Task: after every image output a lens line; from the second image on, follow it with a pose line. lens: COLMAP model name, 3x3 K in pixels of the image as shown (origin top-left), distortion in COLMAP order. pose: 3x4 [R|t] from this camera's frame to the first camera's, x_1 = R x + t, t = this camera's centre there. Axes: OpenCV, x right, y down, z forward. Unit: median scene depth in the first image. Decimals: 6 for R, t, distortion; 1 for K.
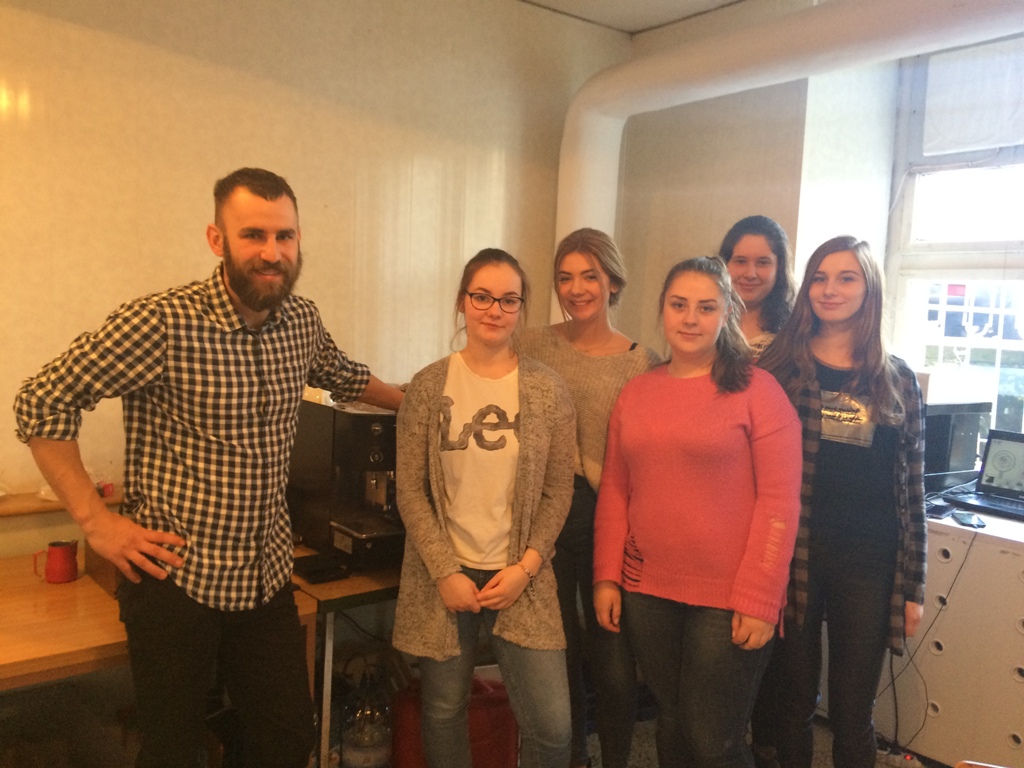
lens RADIAL K [[871.0, 0, 512.7], [0, 871.0, 387.6], [0, 0, 1]] dist [0.112244, -0.131343]
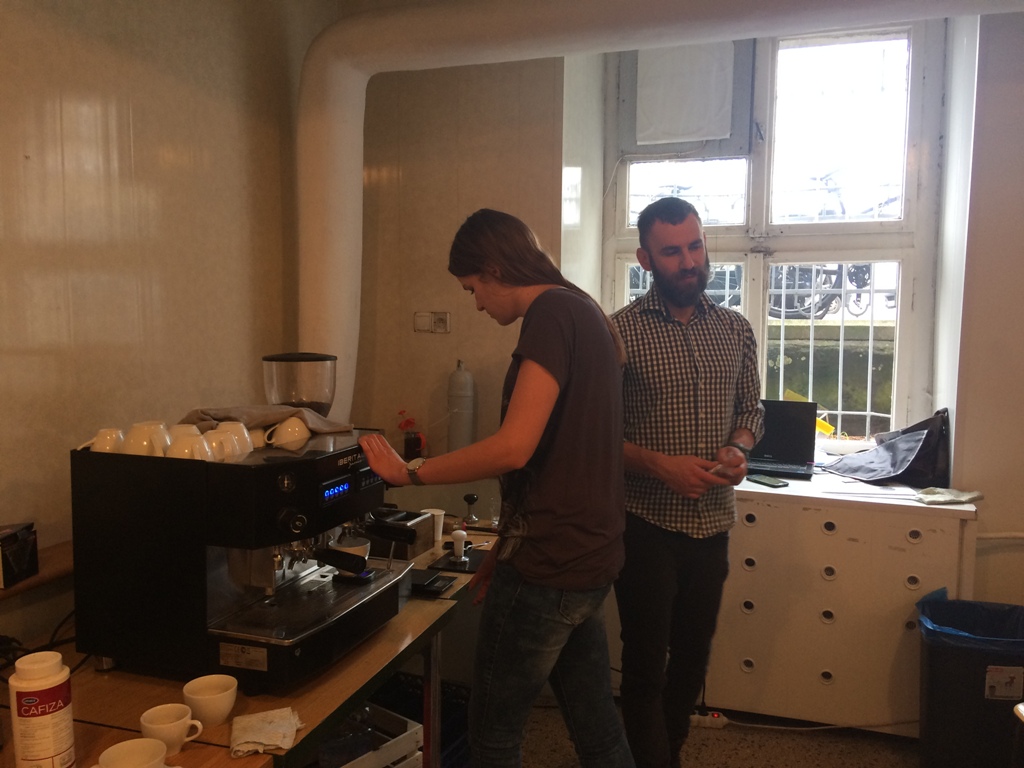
lens RADIAL K [[871.0, 0, 506.3], [0, 871.0, 385.8], [0, 0, 1]] dist [0.112244, -0.131343]
pose [[0.840690, -0.086145, 0.534620, -0.252524], [0.077105, 0.996249, 0.039281, -0.029580], [-0.535999, 0.008199, 0.844179, 0.211425]]
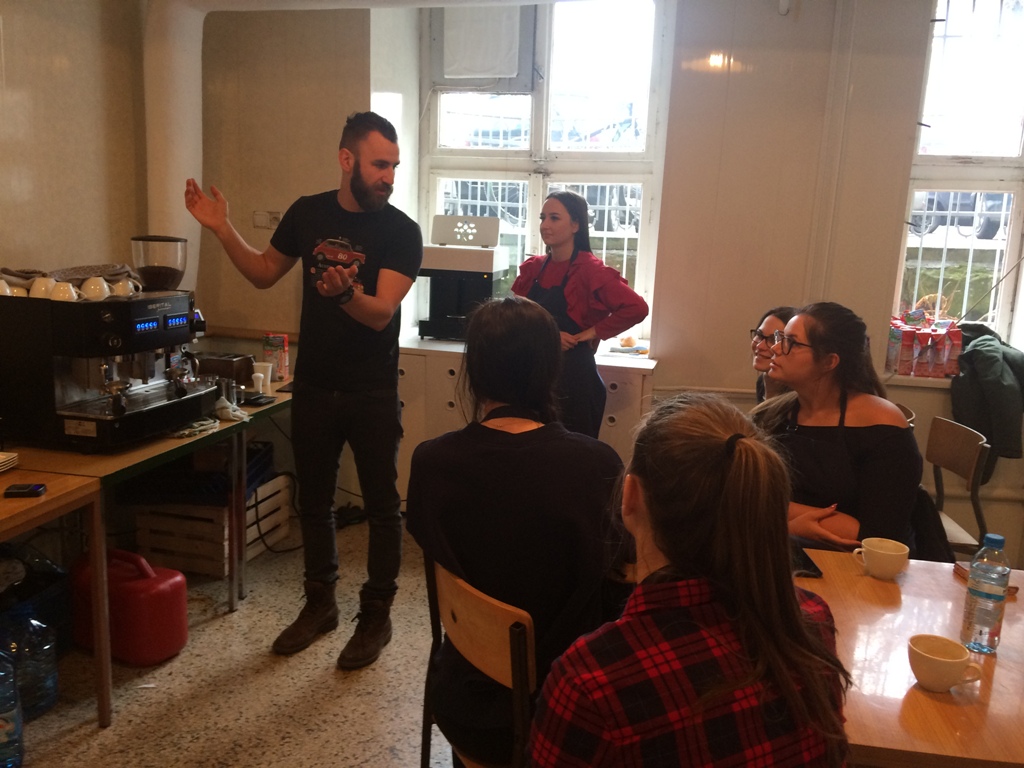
lens RADIAL K [[871.0, 0, 506.7], [0, 871.0, 387.1], [0, 0, 1]] dist [0.112244, -0.131343]
pose [[0.793470, -0.126368, 0.595346, -0.281332], [0.050612, 0.988519, 0.142367, 0.002855], [-0.606501, -0.082832, 0.790756, -0.092492]]
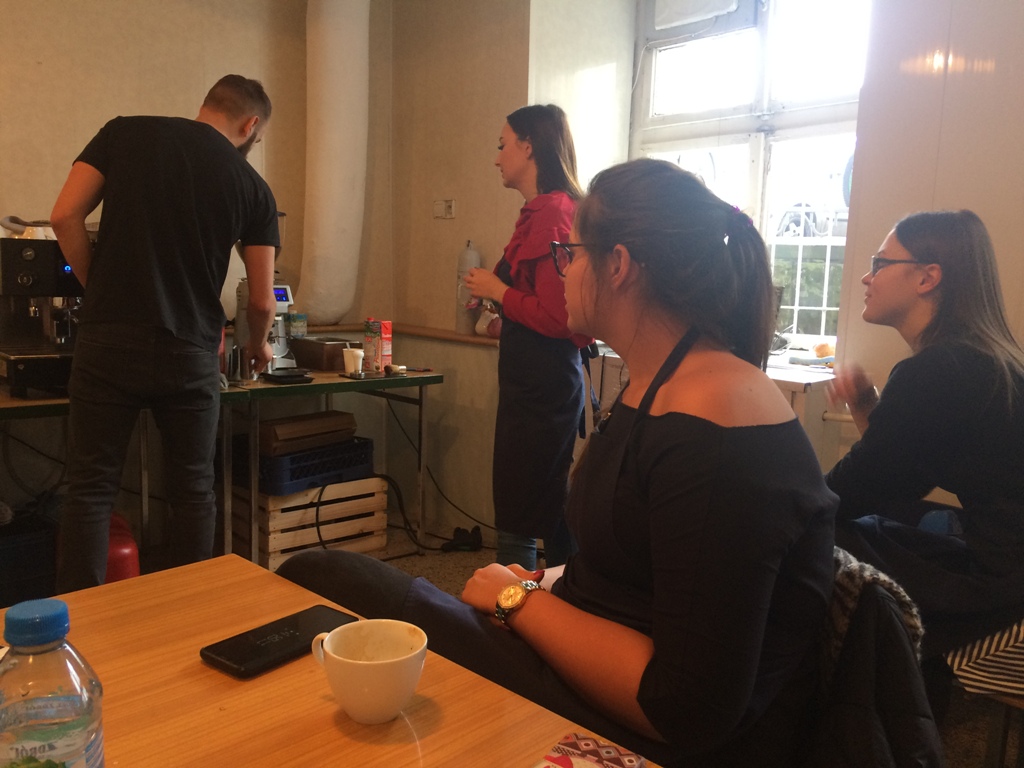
lens RADIAL K [[871.0, 0, 508.9], [0, 871.0, 387.6], [0, 0, 1]] dist [0.112244, -0.131343]
pose [[0.998459, -0.020046, 0.051748, 0.231955], [0.017843, 0.998929, 0.042686, 0.113141], [-0.052548, -0.041697, 0.997748, -0.044658]]
